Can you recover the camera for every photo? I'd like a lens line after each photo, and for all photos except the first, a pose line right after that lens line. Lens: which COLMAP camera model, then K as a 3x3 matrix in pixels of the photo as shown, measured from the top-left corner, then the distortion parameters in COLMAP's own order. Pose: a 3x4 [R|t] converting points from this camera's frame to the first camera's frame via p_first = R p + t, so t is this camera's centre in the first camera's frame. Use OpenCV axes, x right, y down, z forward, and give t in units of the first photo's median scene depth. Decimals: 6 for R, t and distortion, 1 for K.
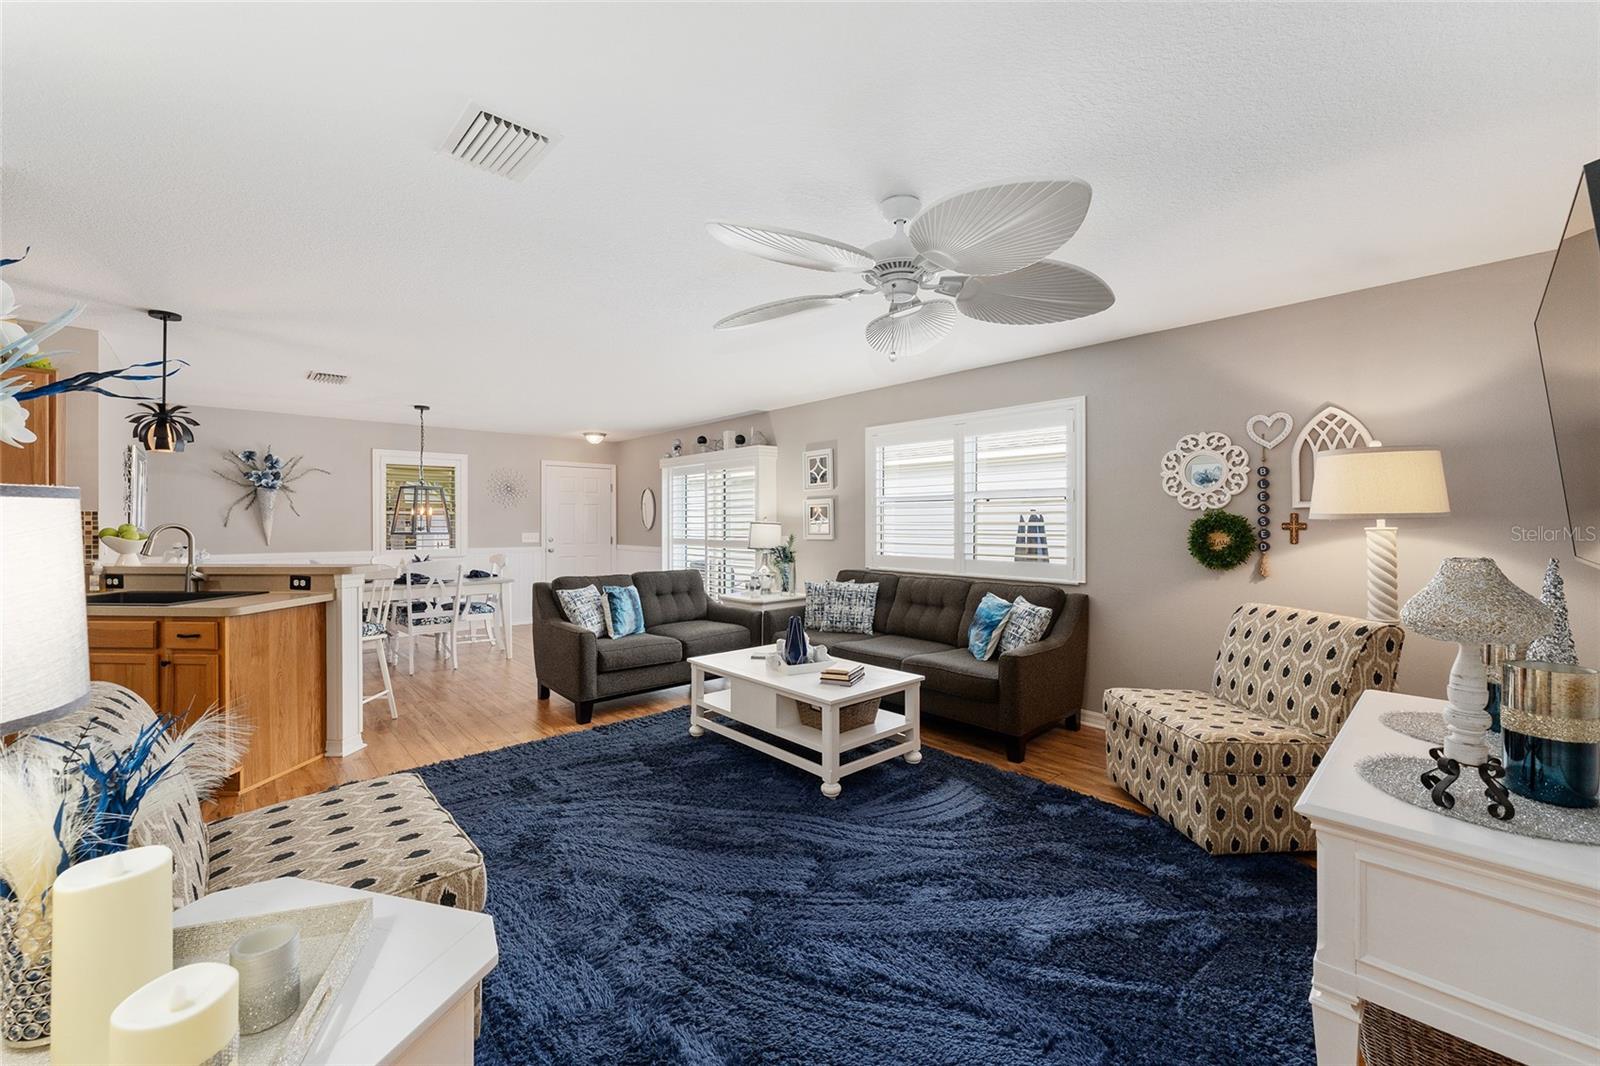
lens RADIAL K [[648.0, 0, 791.0], [0, 648.0, 524.7], [0, 0, 1]] dist [-0.002631, 0.000567]
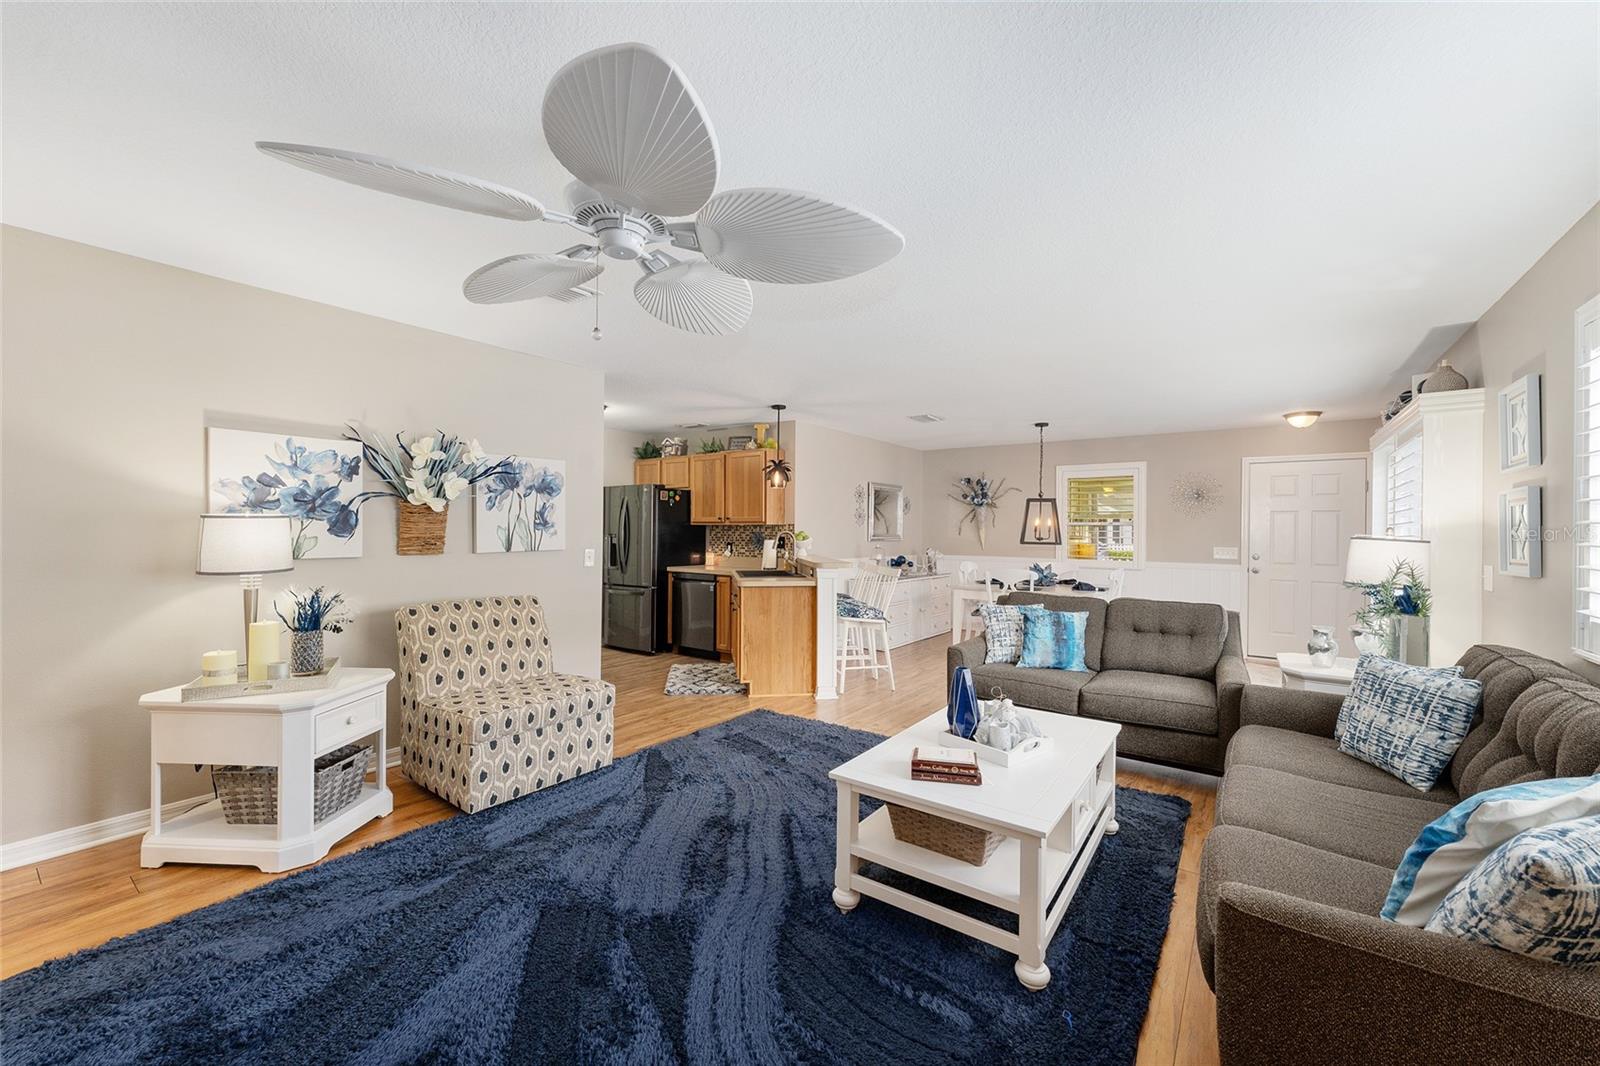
lens RADIAL K [[648.0, 0, 796.8], [0, 648.0, 527.1], [0, 0, 1]] dist [-0.002631, 0.000567]
pose [[0.219510, -0.002135, -0.975608, 0.489787], [-0.013895, 0.999889, -0.005314, -0.002124], [0.975511, 0.014723, 0.219456, 0.487181]]
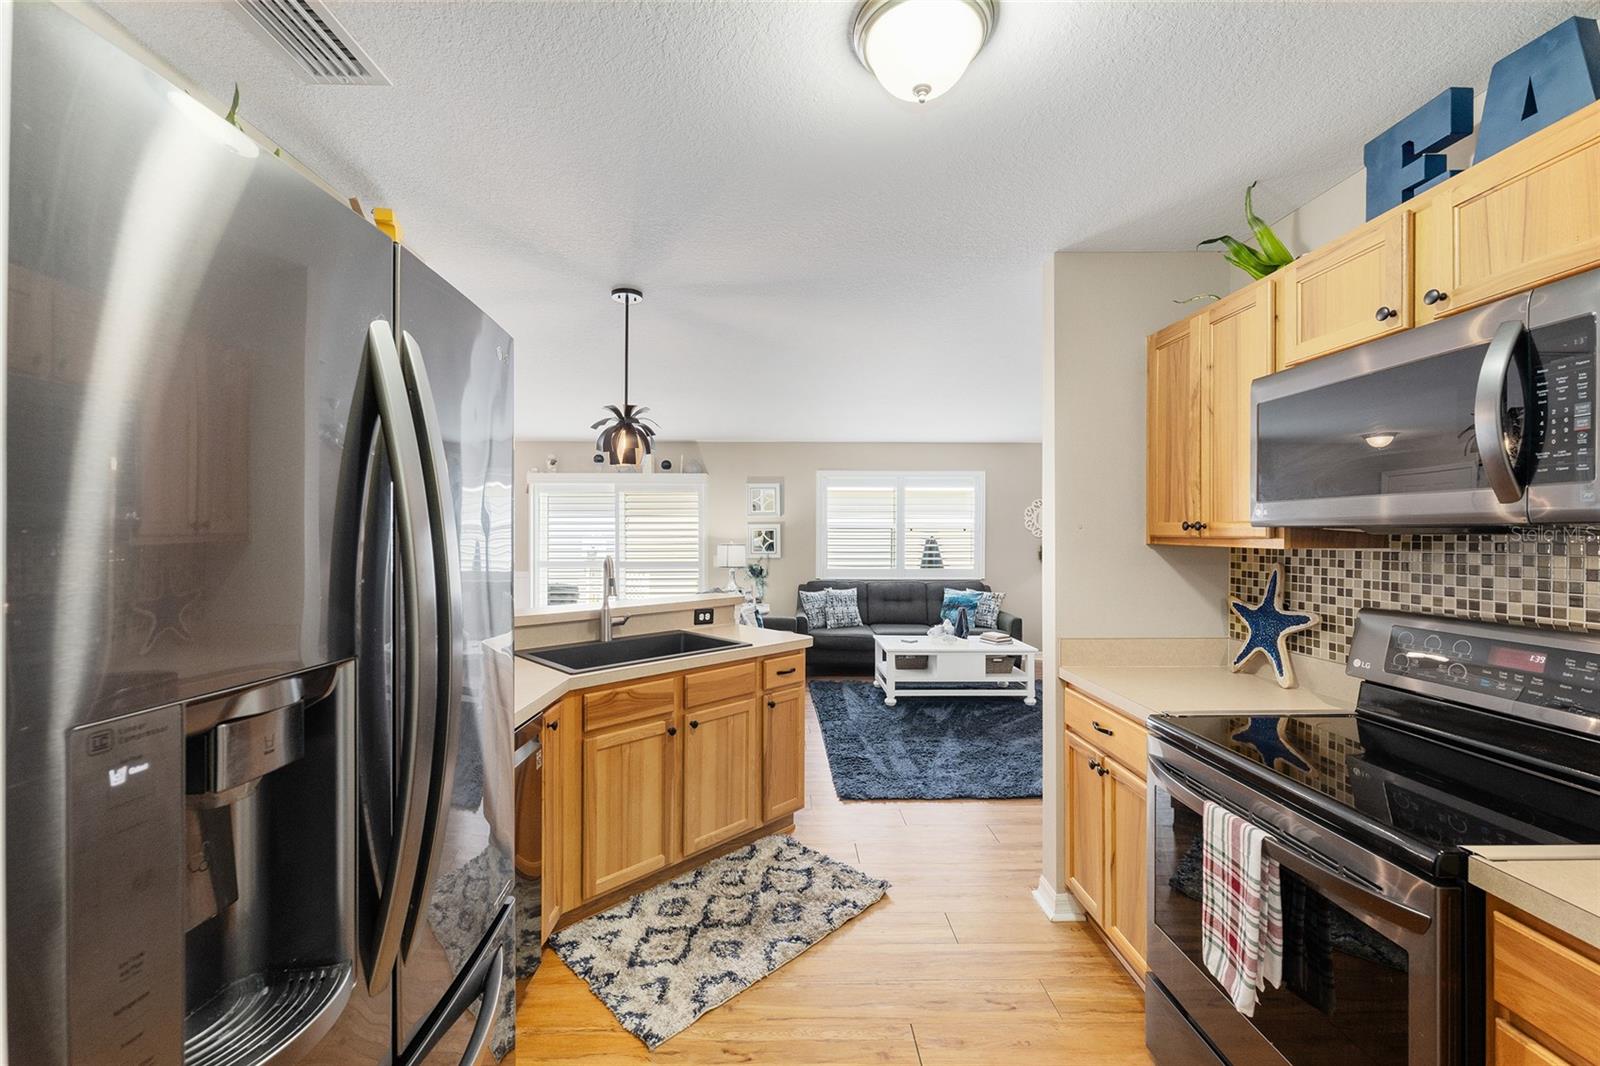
lens RADIAL K [[648.0, 0, 800.4], [0, 648.0, 539.3], [0, 0, 1]] dist [-0.002631, 0.000567]
pose [[0.639621, -0.001598, 0.768689, -1.040803], [0.001409, 0.999999, 0.000907, -0.015961], [-0.768689, 0.000503, 0.639622, 0.229434]]
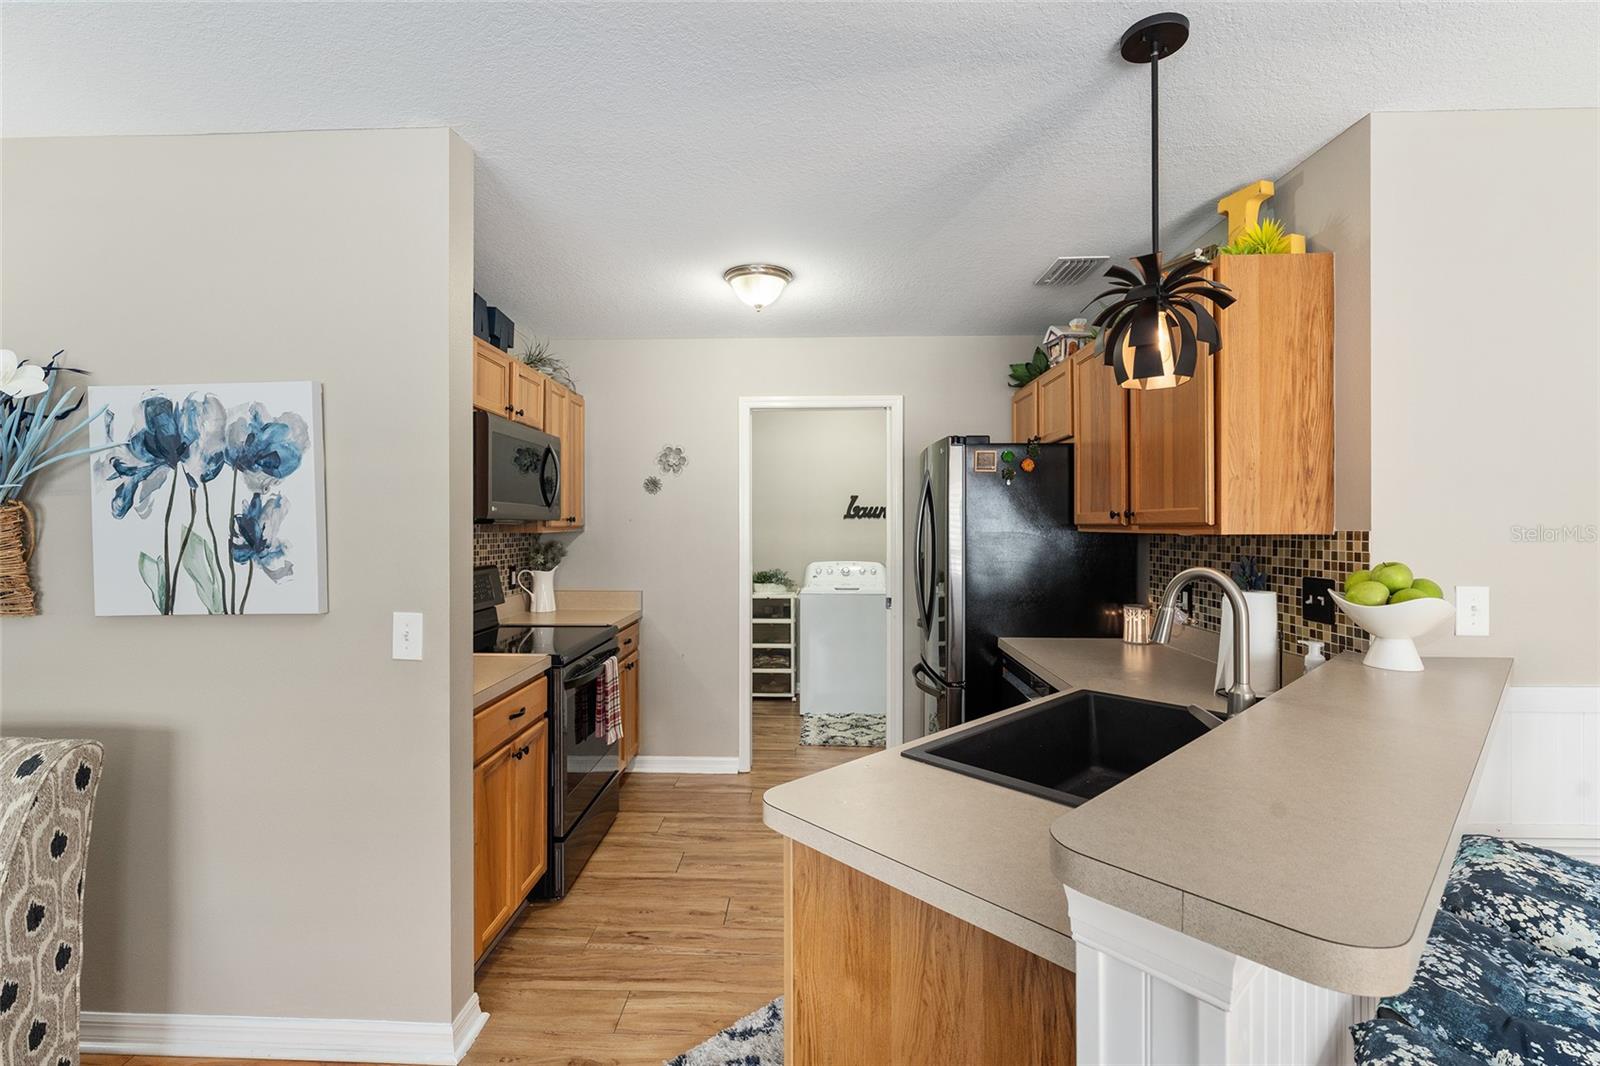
lens RADIAL K [[698.7, 0, 798.8], [0, 698.7, 524.0], [0, 0, 1]] dist [-0.006838, -0.000340]
pose [[-0.680045, 0.002226, -0.733167, -0.364171], [-0.001660, 0.999988, 0.004576, -0.021054], [0.733169, 0.004329, -0.680033, 0.813779]]
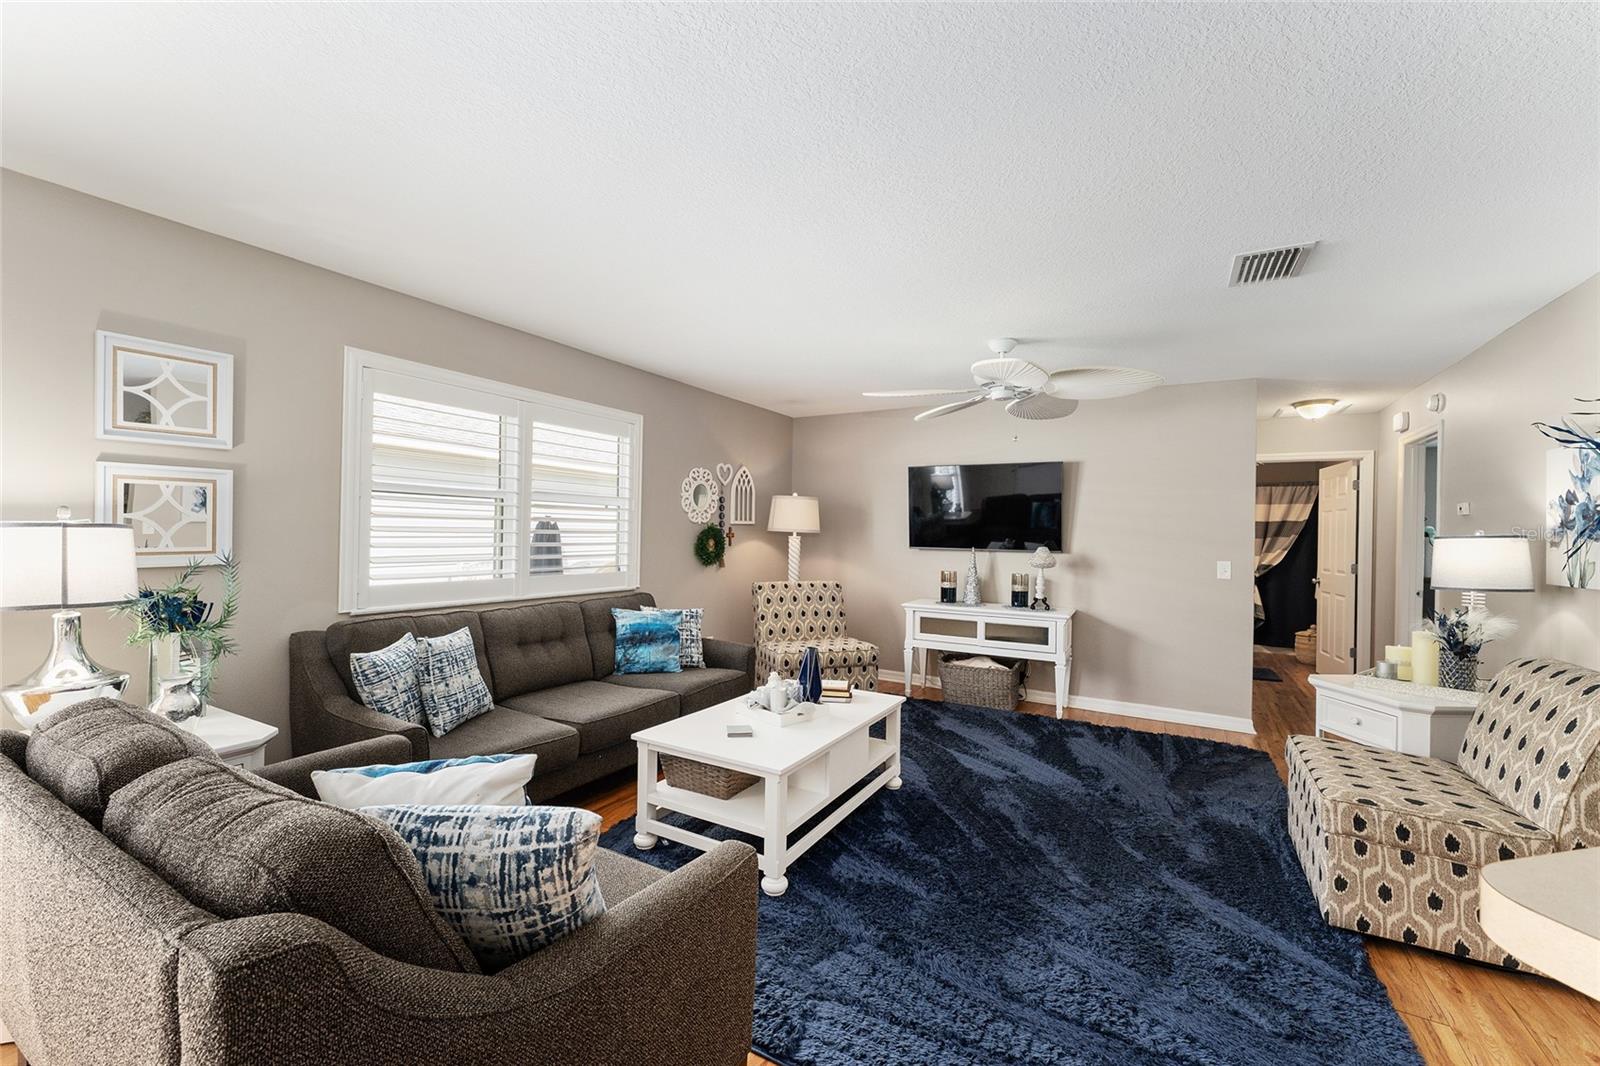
lens RADIAL K [[648.0, 0, 792.4], [0, 648.0, 533.9], [0, 0, 1]] dist [-0.002631, 0.000567]
pose [[-0.302261, -0.007136, 0.953199, -0.577057], [-0.012641, 0.999914, 0.003478, -0.005684], [-0.953141, -0.010998, -0.302325, 0.939678]]
